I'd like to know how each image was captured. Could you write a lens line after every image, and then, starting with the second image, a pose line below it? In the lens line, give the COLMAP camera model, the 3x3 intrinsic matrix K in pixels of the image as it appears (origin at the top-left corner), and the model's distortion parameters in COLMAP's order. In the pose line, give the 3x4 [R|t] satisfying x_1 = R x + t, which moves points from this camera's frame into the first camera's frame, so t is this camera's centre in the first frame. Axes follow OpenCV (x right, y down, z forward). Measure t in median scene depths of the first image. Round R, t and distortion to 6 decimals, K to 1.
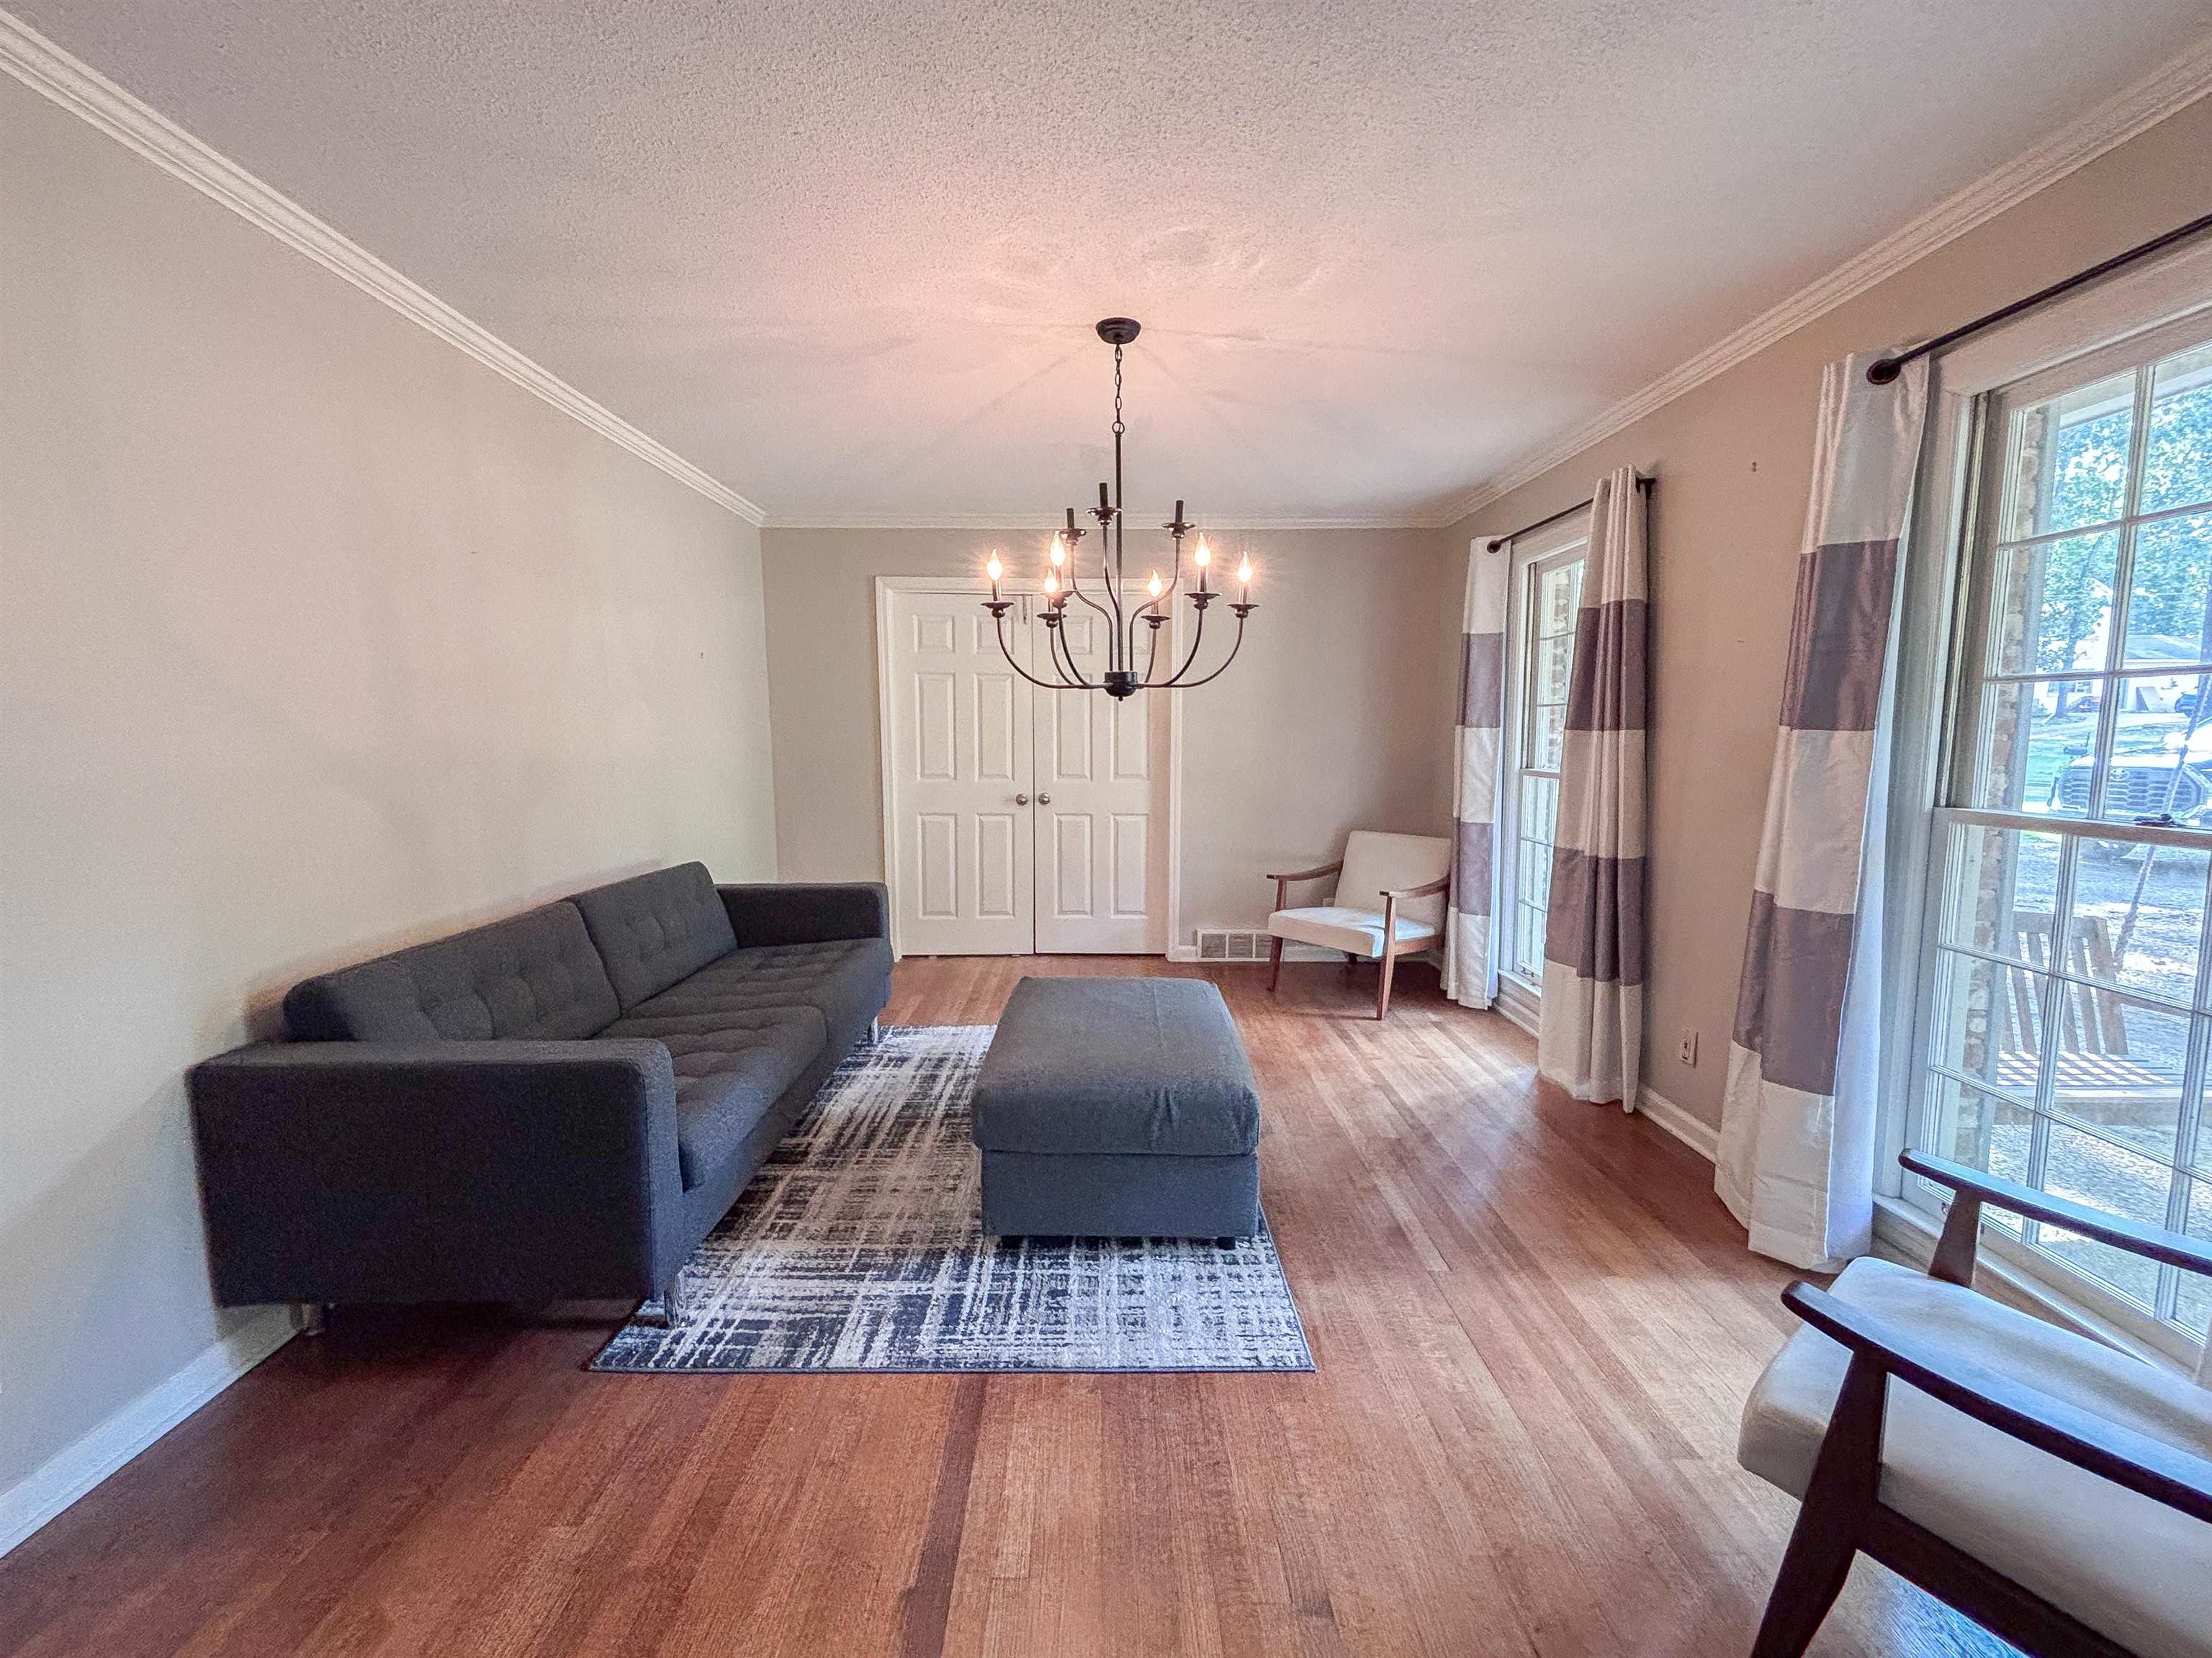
lens RADIAL K [[897.9, 0, 1097.5], [0, 897.9, 820.1], [0, 0, 1]] dist [0.013857, -0.003056]
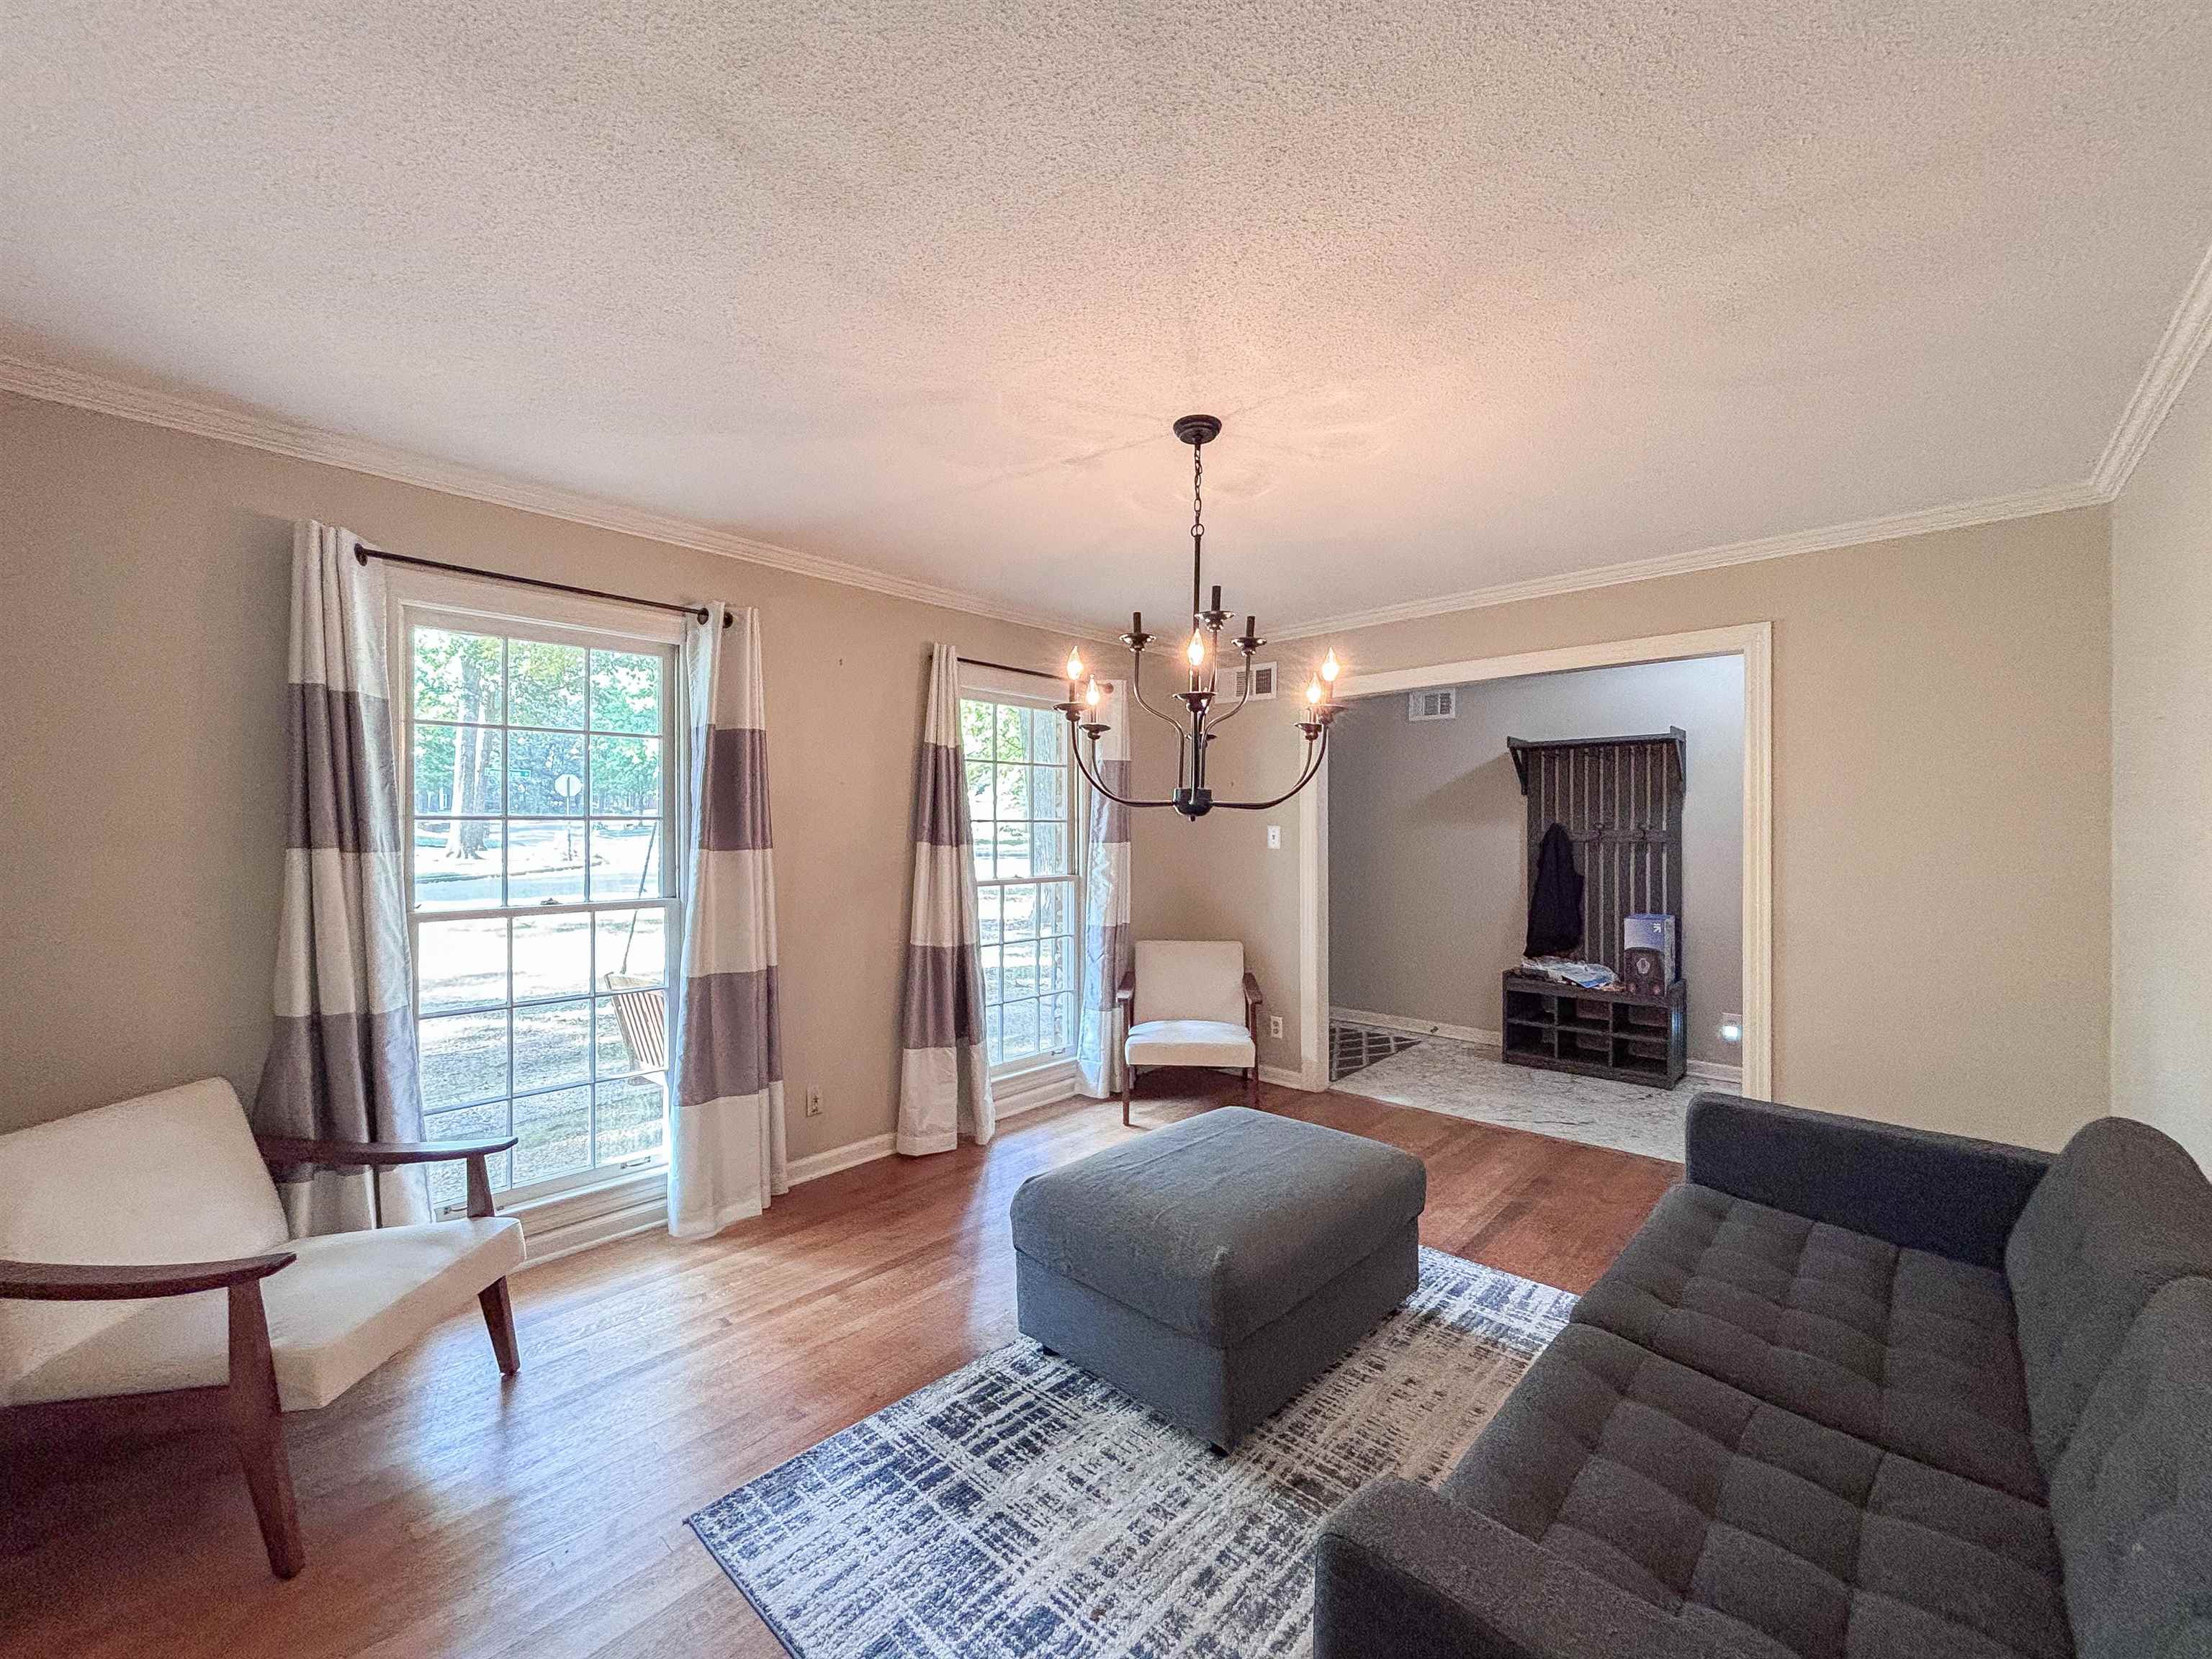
lens RADIAL K [[898.0, 0, 1106.7], [0, 898.0, 831.2], [0, 0, 1]] dist [0.013857, -0.003056]
pose [[-0.730049, -0.000044, 0.683395, -0.521815], [0.074250, 0.994075, 0.079383, -0.199906], [-0.679349, 0.108695, -0.725720, 1.705402]]
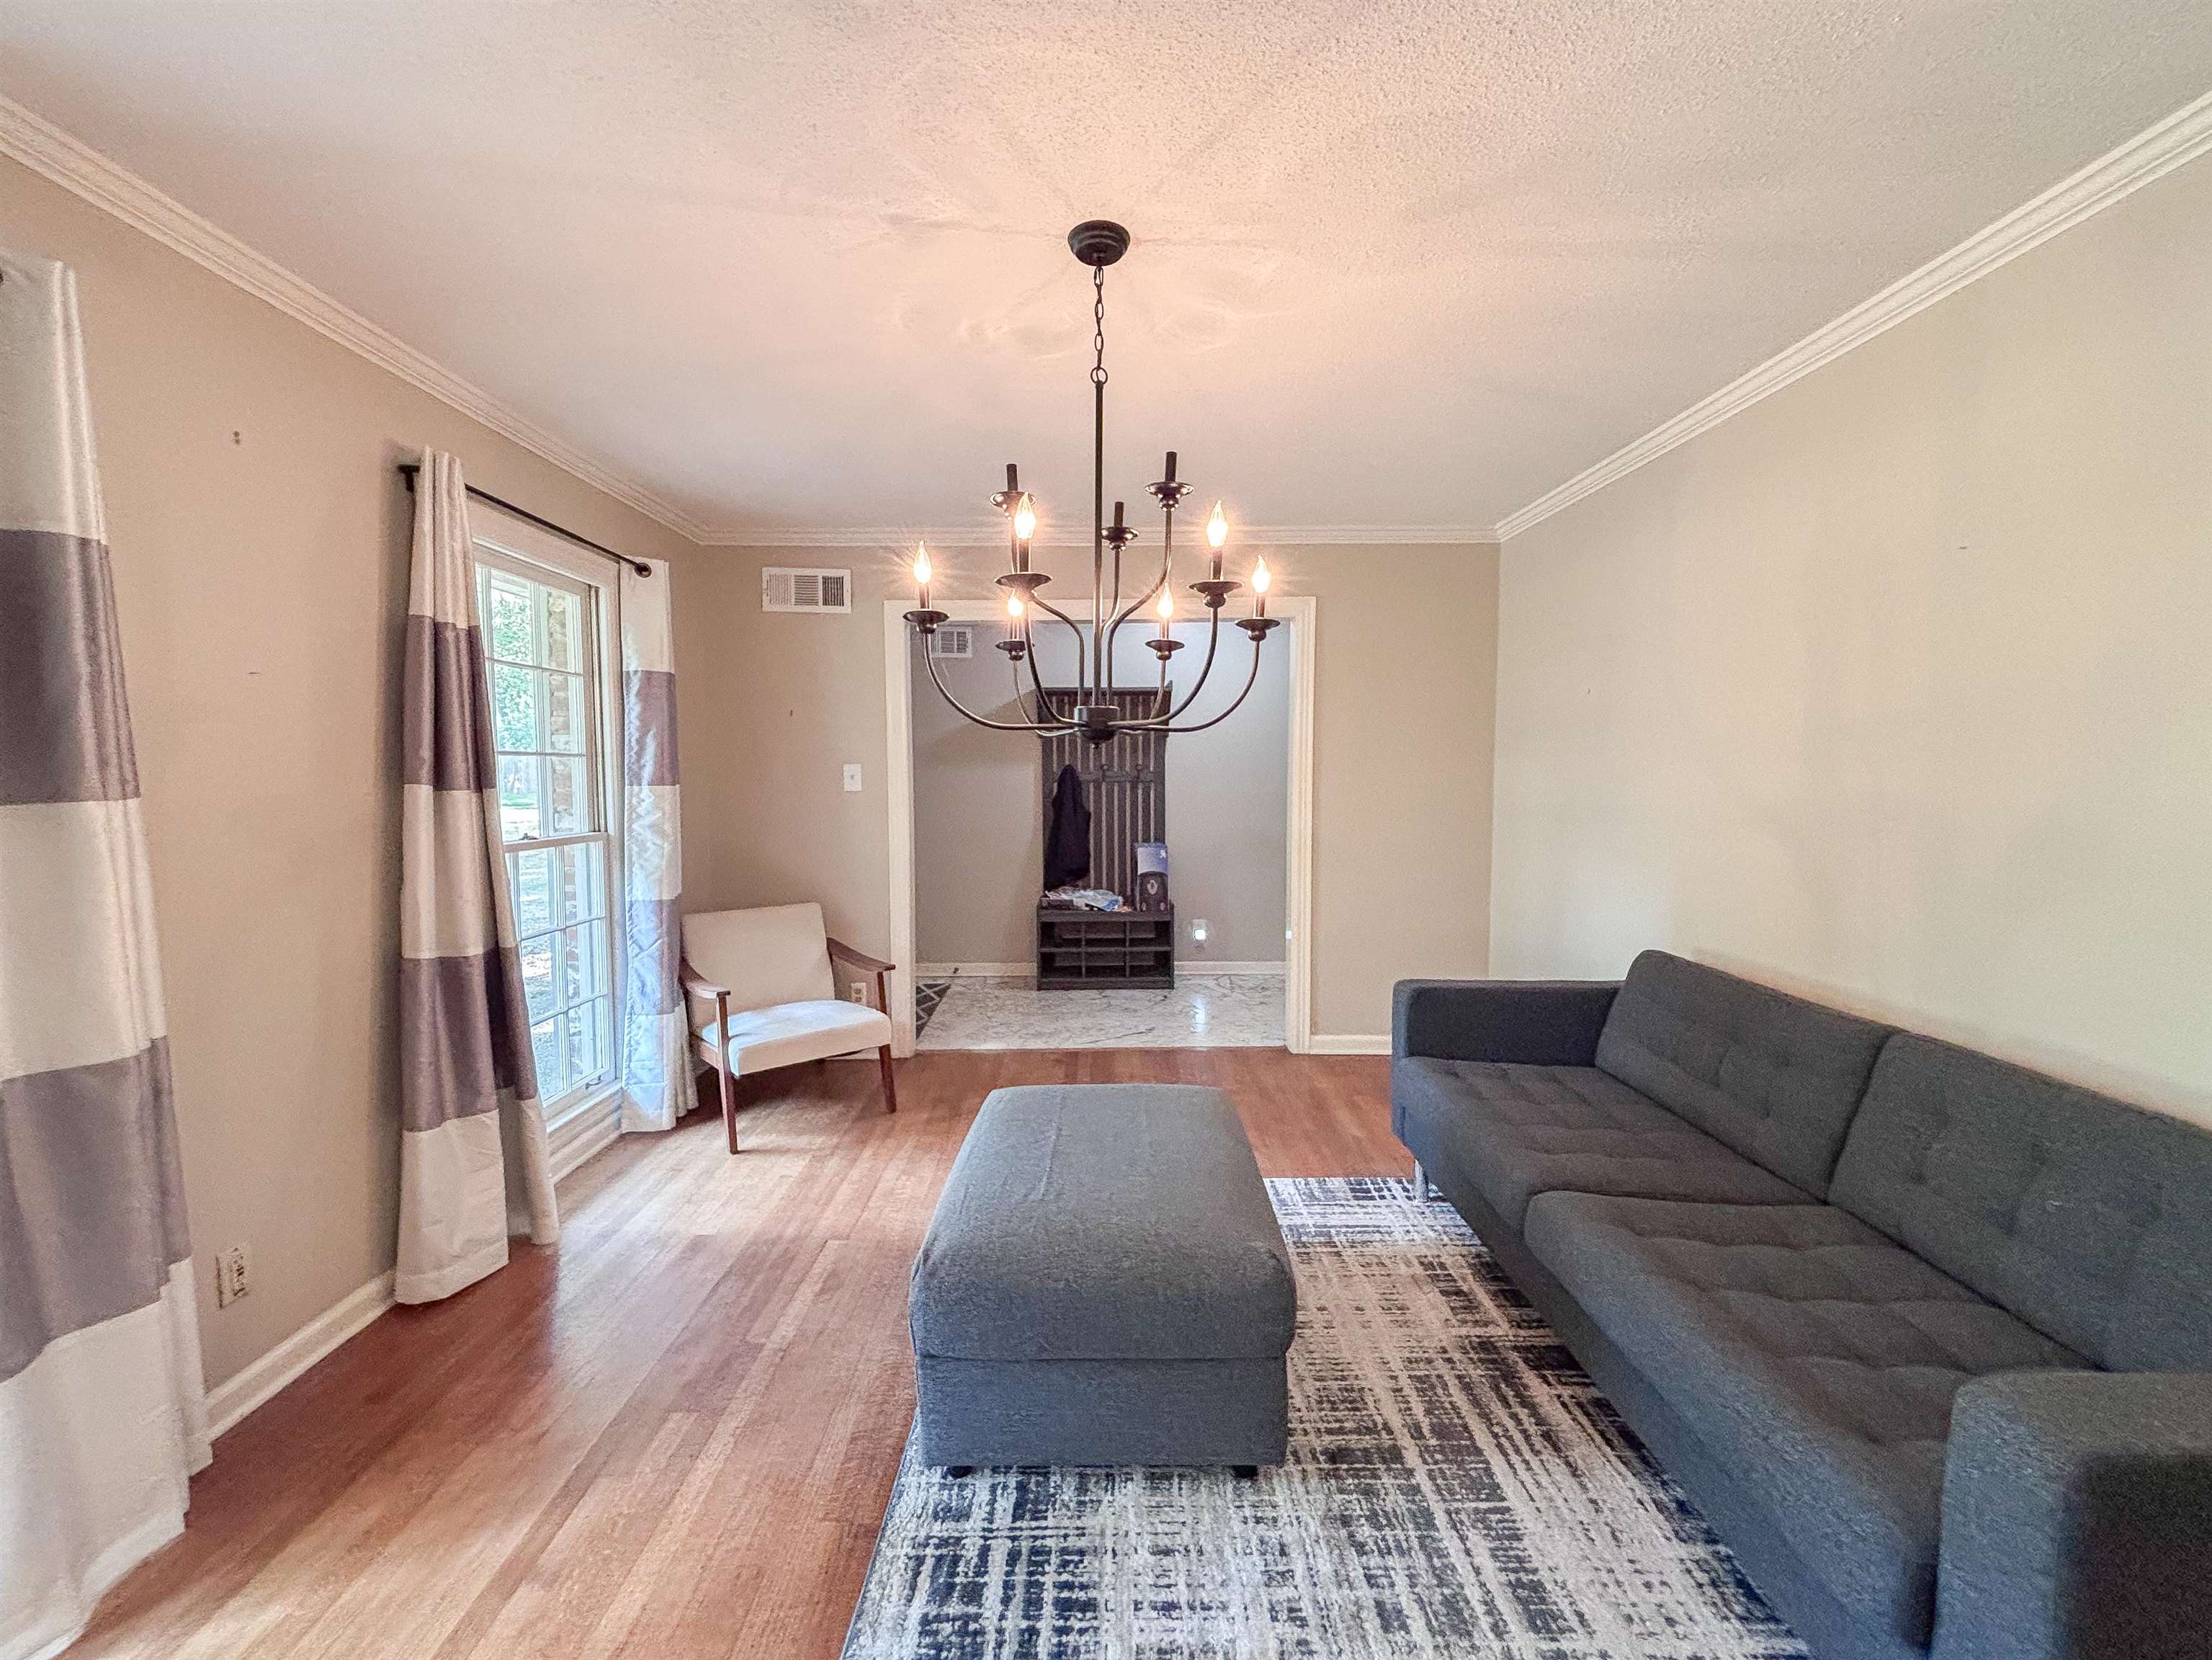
lens RADIAL K [[898.1, 0, 1099.0], [0, 898.1, 832.6], [0, 0, 1]] dist [0.013857, -0.003056]
pose [[-0.999979, 0.005590, 0.003248, 0.022281], [0.006062, 0.985282, 0.170830, -0.188840], [-0.002245, 0.170846, -0.985295, 1.717769]]
